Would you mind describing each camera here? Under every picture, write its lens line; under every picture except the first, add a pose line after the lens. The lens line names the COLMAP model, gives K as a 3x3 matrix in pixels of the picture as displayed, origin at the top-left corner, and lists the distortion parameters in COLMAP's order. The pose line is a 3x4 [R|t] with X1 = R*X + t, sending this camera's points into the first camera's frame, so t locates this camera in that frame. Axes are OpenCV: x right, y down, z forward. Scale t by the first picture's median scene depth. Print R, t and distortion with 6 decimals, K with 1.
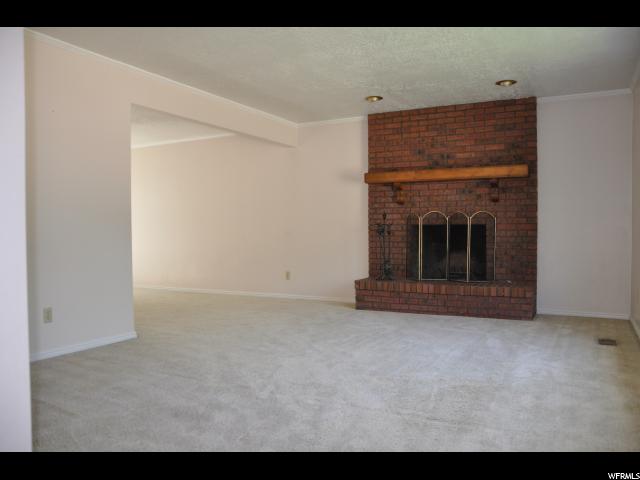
lens RADIAL K [[495.4, 0, 320.0], [0, 495.4, 240.0], [0, 0, 1]] dist [-0.206032, 0.148055]
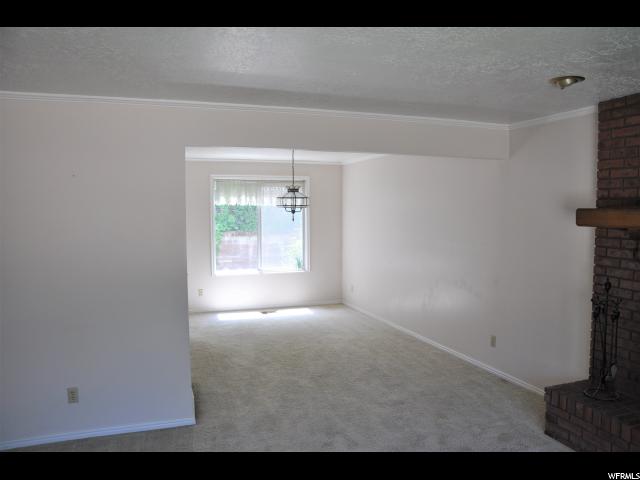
lens RADIAL K [[495.4, 0, 320.0], [0, 495.4, 240.0], [0, 0, 1]] dist [-0.206032, 0.148055]
pose [[0.749594, 0.045254, -0.660349, 0.224507], [-0.018060, 0.998687, 0.047940, -0.116473], [0.661651, -0.024010, 0.749427, 0.369592]]
